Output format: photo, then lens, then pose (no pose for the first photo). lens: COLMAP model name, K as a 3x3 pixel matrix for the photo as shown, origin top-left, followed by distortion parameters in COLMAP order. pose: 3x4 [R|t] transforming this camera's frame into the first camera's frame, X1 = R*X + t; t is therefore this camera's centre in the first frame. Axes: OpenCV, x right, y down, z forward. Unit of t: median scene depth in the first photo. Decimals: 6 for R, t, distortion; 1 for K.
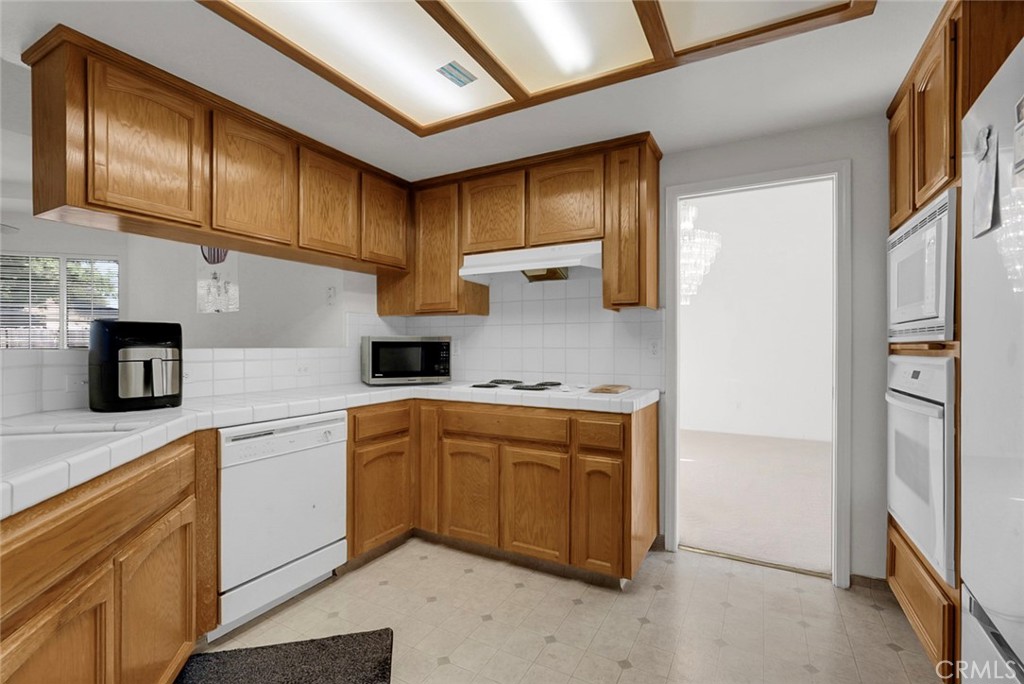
lens RADIAL K [[454.1, 0, 506.5], [0, 454.1, 342.0], [0, 0, 1]] dist [-0.001082, -0.000123]
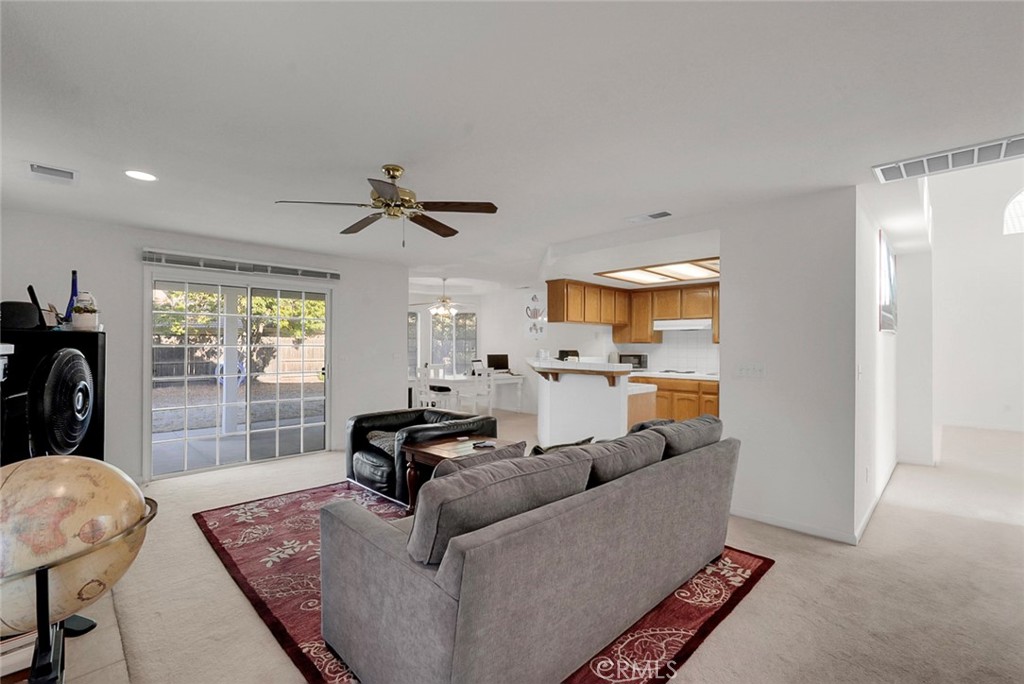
lens RADIAL K [[454.1, 0, 506.5], [0, 454.1, 342.0], [0, 0, 1]] dist [-0.001082, -0.000123]
pose [[0.964419, 0.001545, -0.264374, -0.207343], [-0.003658, 0.999965, -0.007498, -0.048228], [0.264354, 0.008198, 0.964391, -1.578881]]
